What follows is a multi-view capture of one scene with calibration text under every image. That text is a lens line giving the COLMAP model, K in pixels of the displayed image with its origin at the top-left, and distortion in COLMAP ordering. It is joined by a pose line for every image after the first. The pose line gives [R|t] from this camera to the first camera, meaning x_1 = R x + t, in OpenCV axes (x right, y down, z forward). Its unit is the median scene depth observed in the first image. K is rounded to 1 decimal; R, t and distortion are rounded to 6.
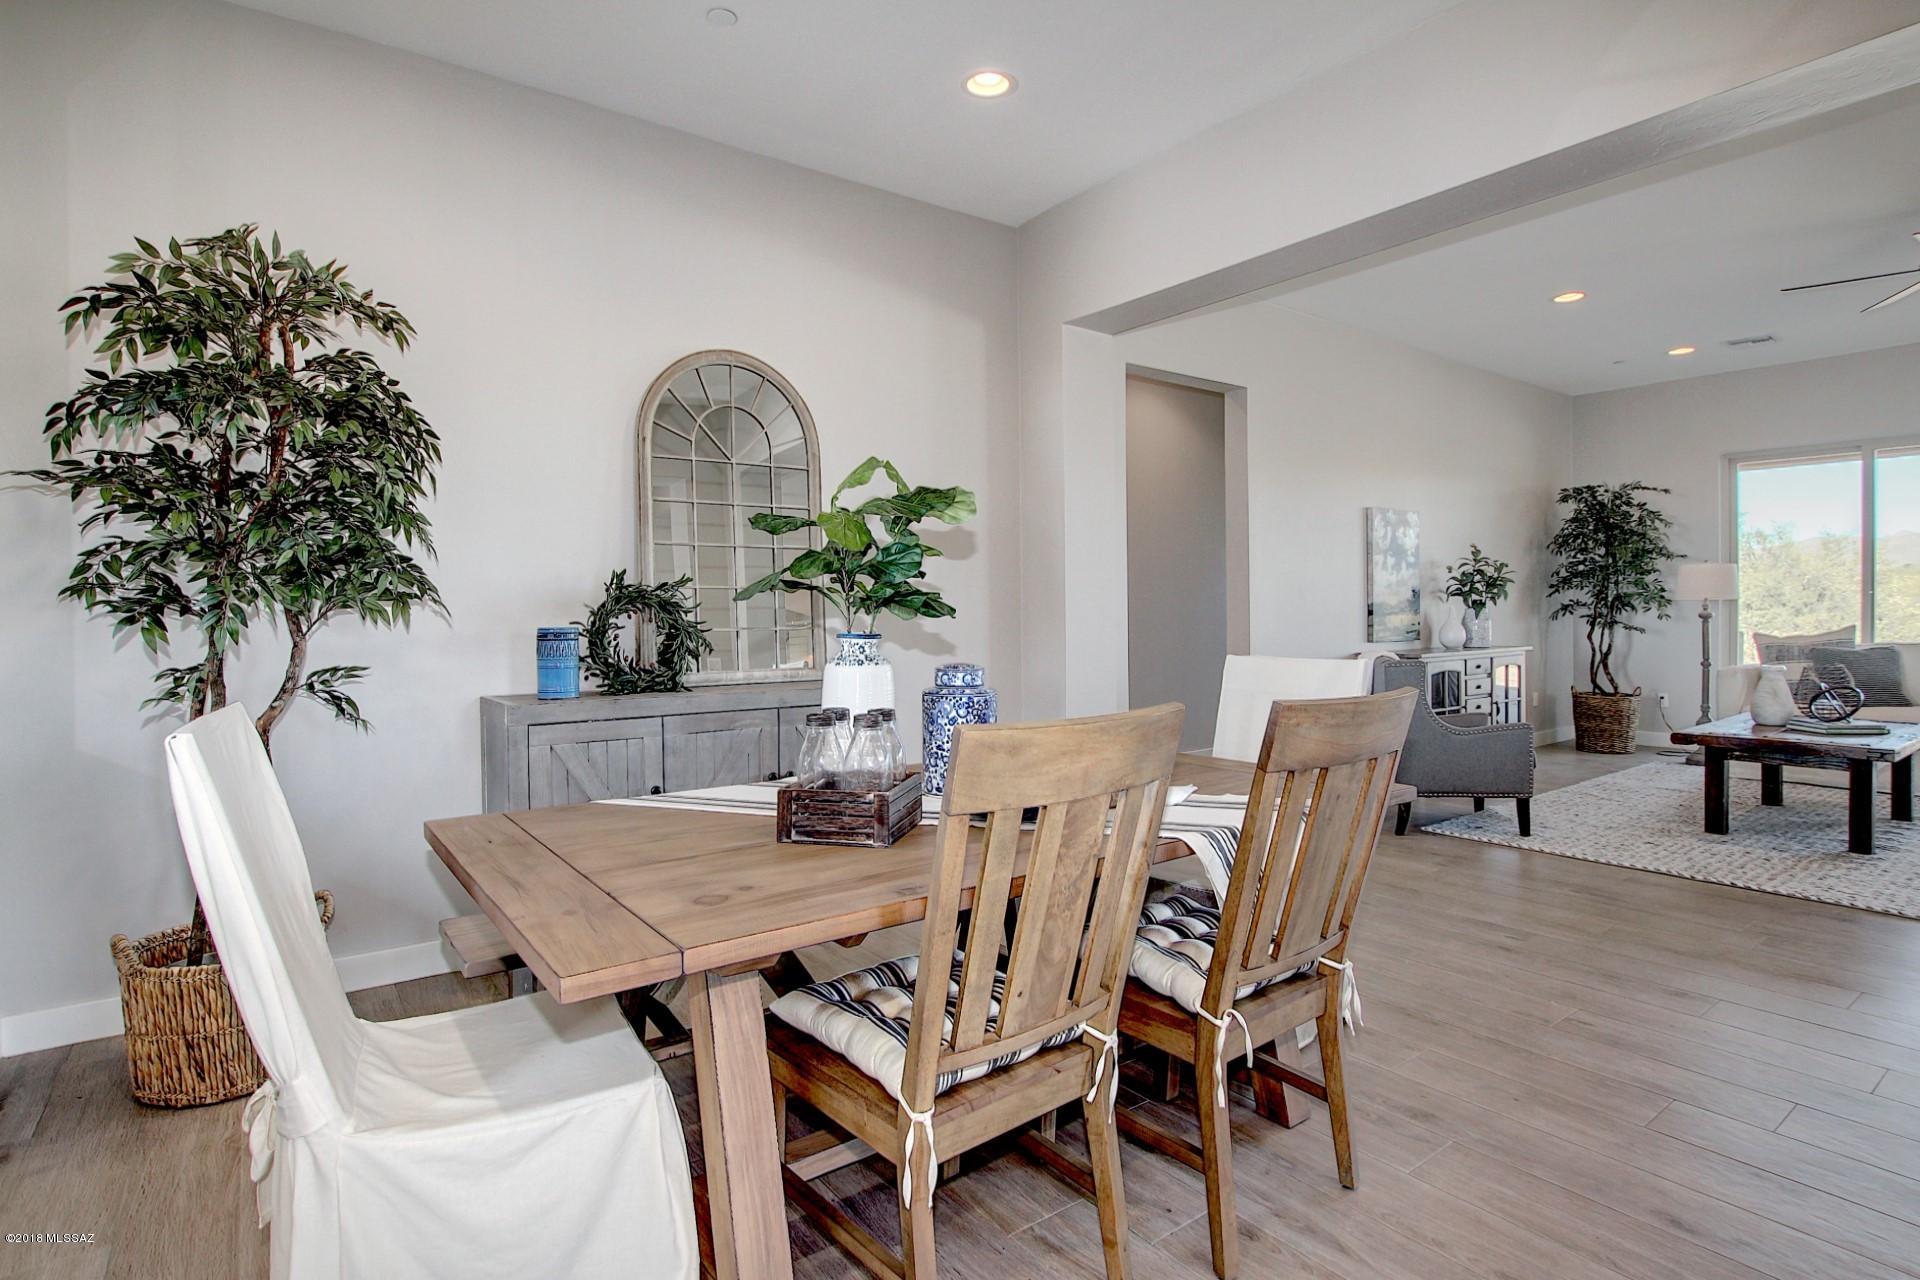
lens RADIAL K [[962.3, 0, 964.5], [0, 962.3, 630.8], [0, 0, 1]] dist [-0.025790, 0.000627]
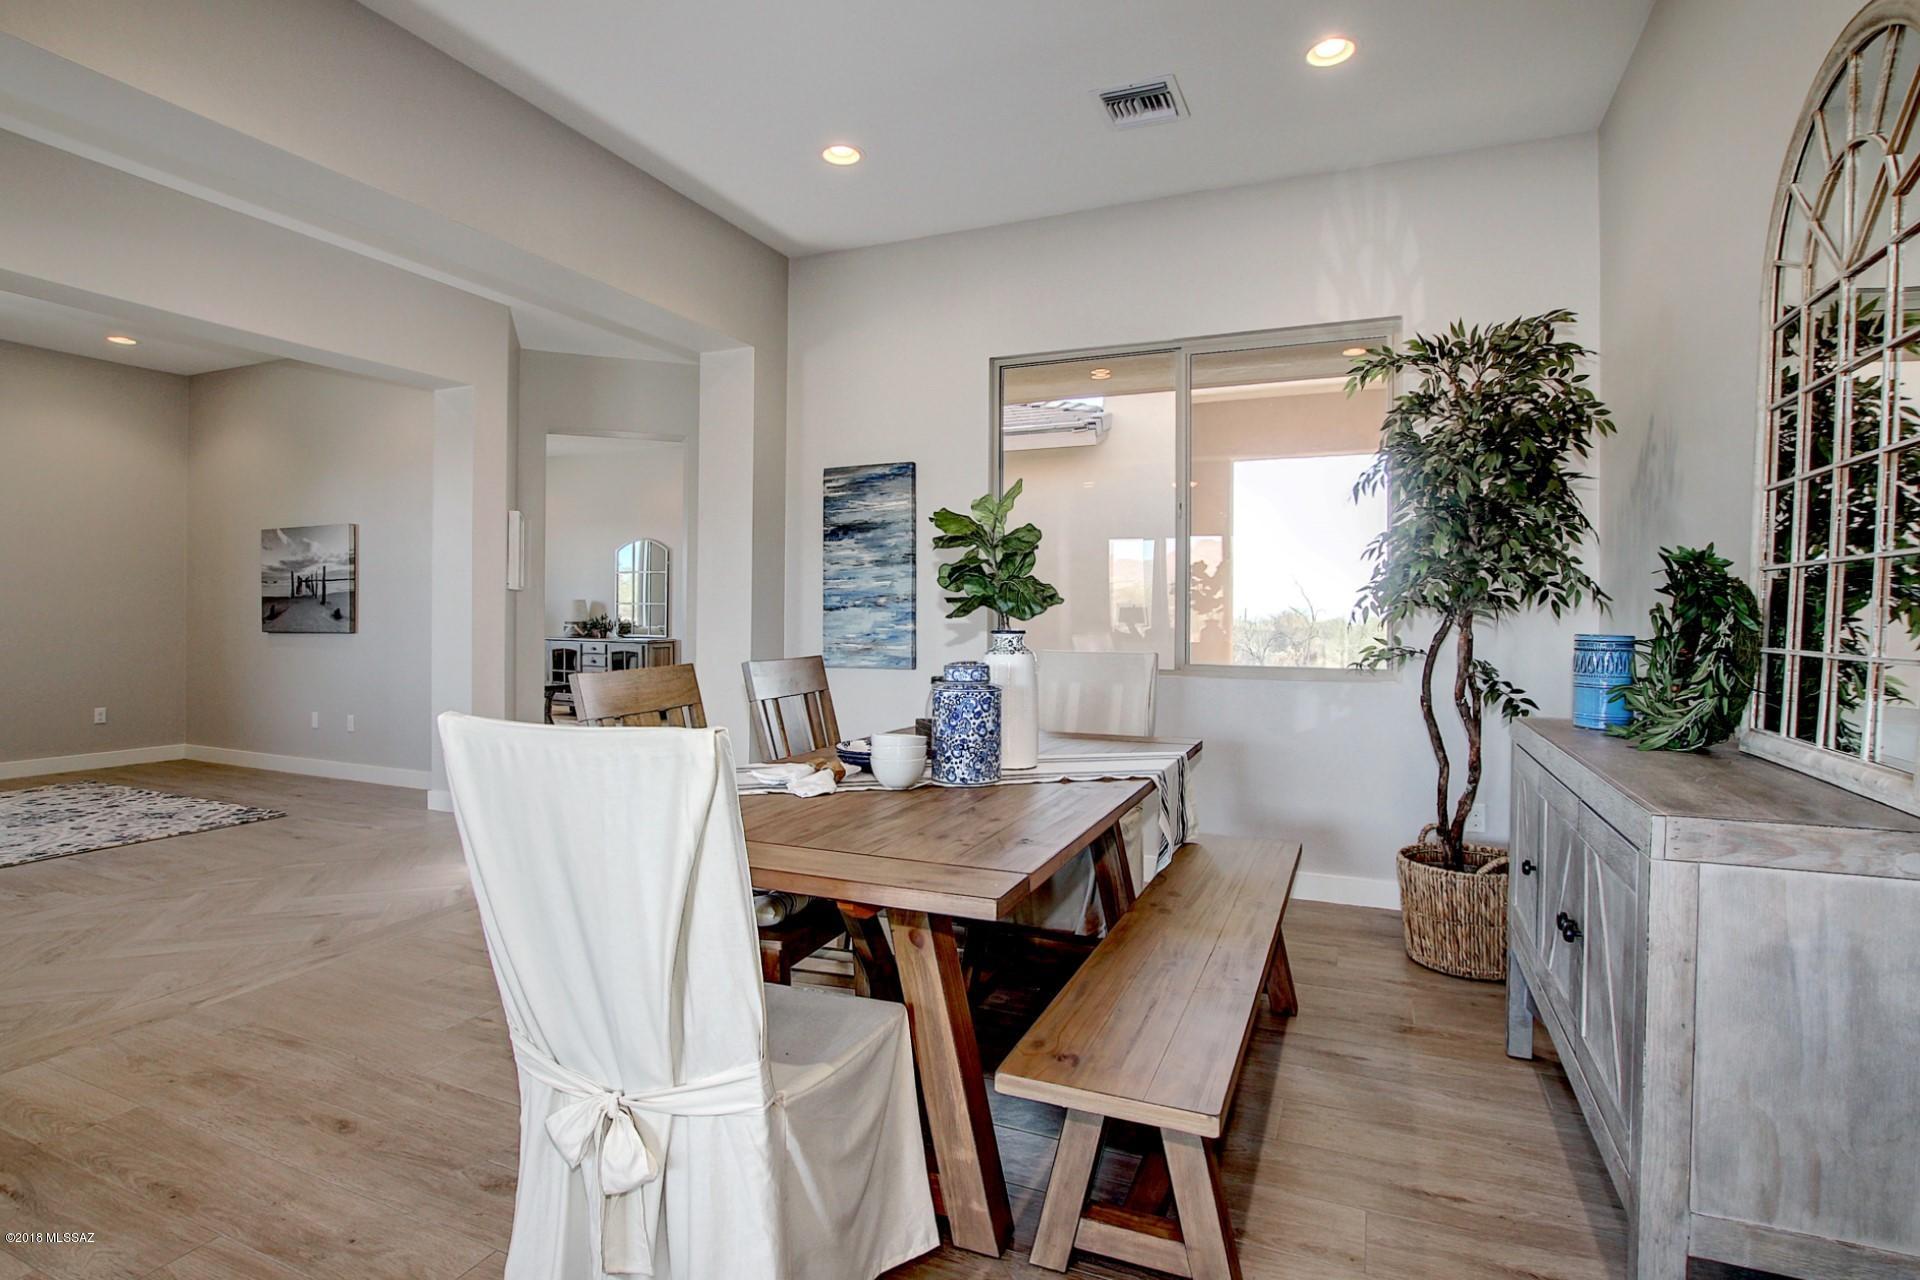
lens RADIAL K [[962.3, 0, 964.5], [0, 962.3, 630.8], [0, 0, 1]] dist [-0.025790, 0.000627]
pose [[-0.868162, 0.009181, -0.496196, 0.479499], [-0.013549, 0.999018, 0.042190, -0.040424], [0.496096, 0.043351, -0.867185, 1.726138]]
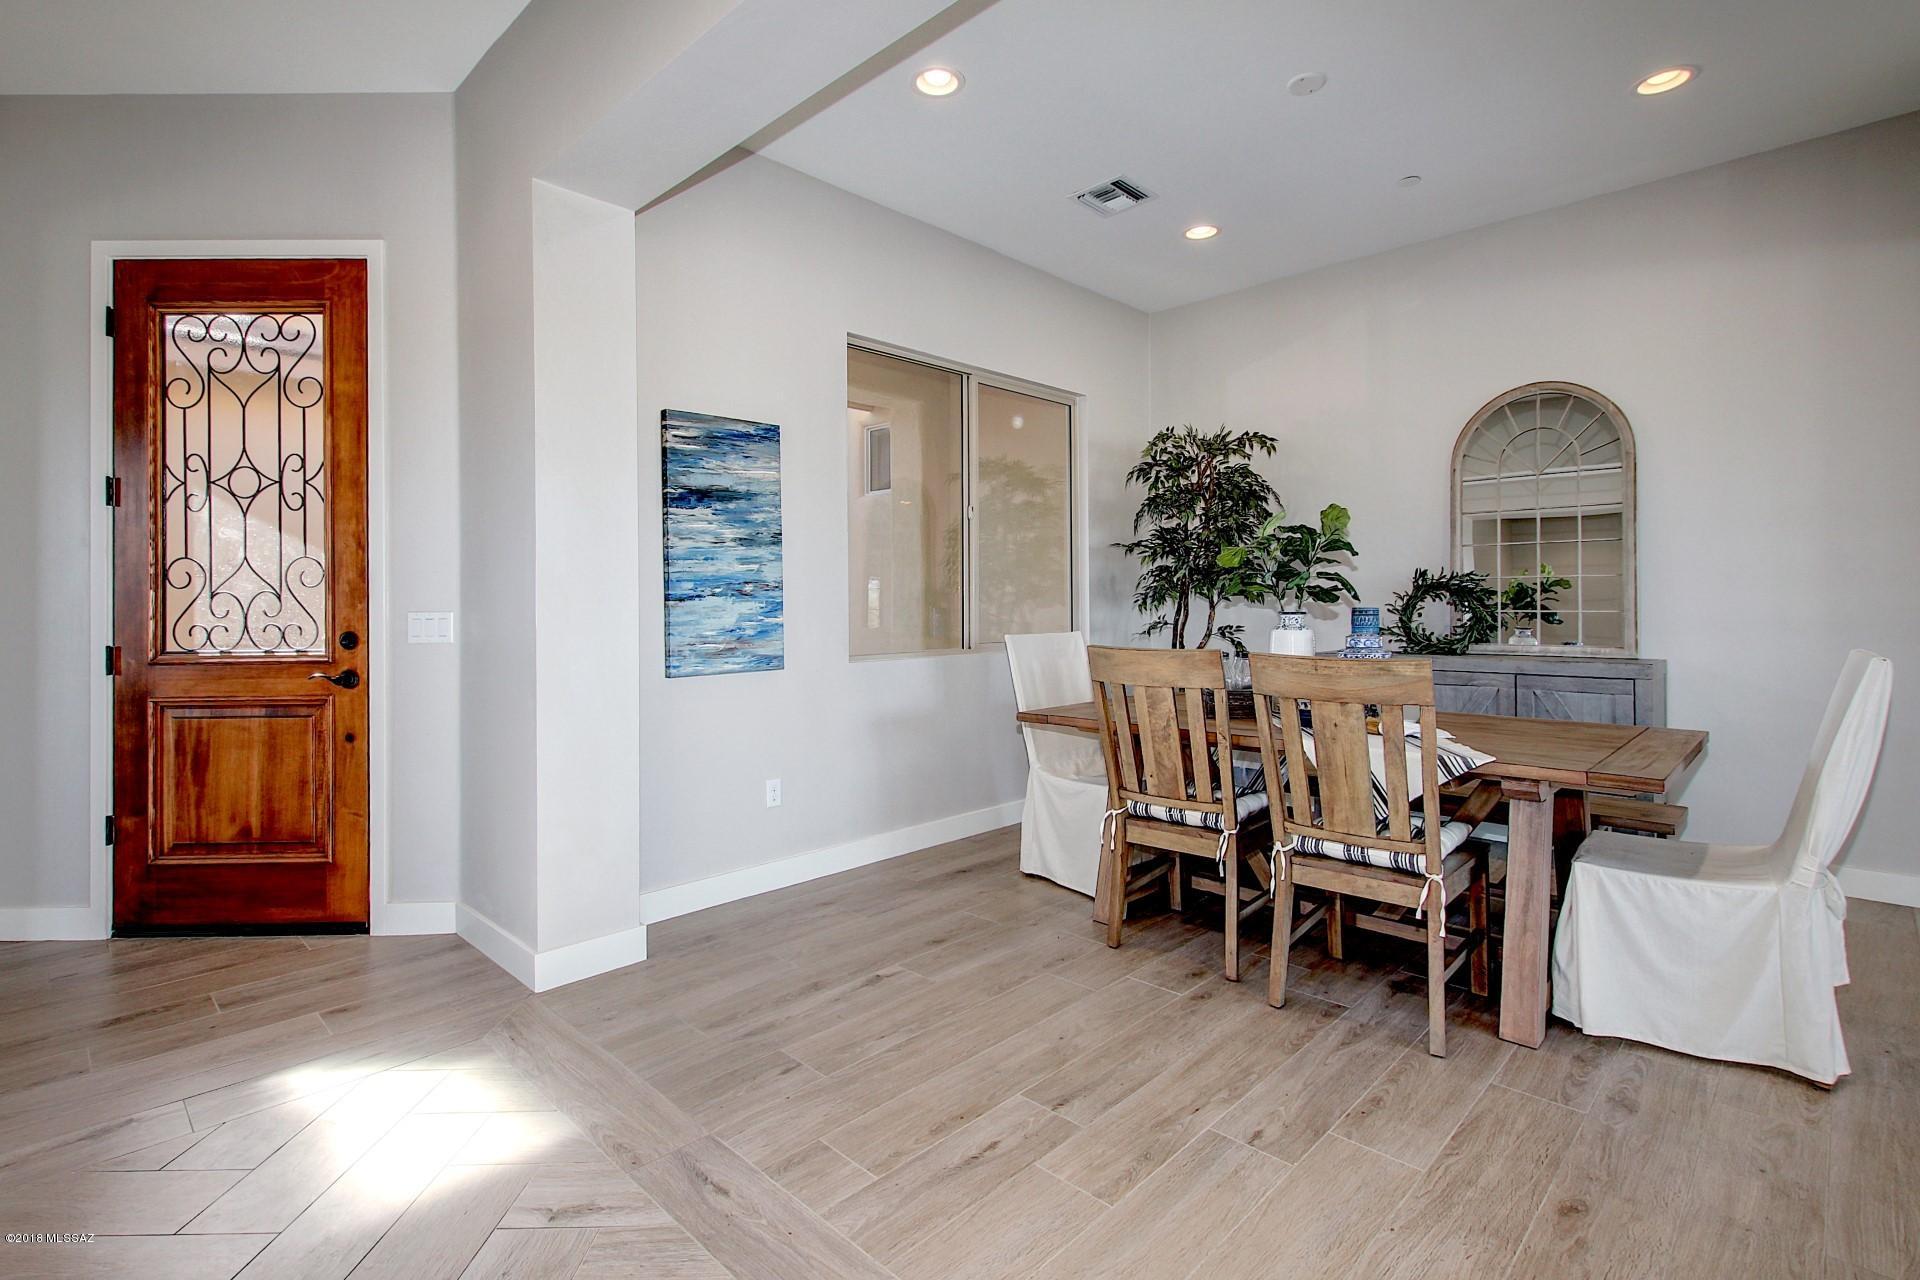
lens RADIAL K [[912.0, 0, 959.4], [0, 912.0, 600.6], [0, 0, 1]] dist [-0.000013, 0.000163]
pose [[0.155945, 0.001074, -0.987765, 1.161021], [-0.016306, 0.999866, -0.001488, -0.002071], [0.987631, 0.016338, 0.155941, 0.142981]]
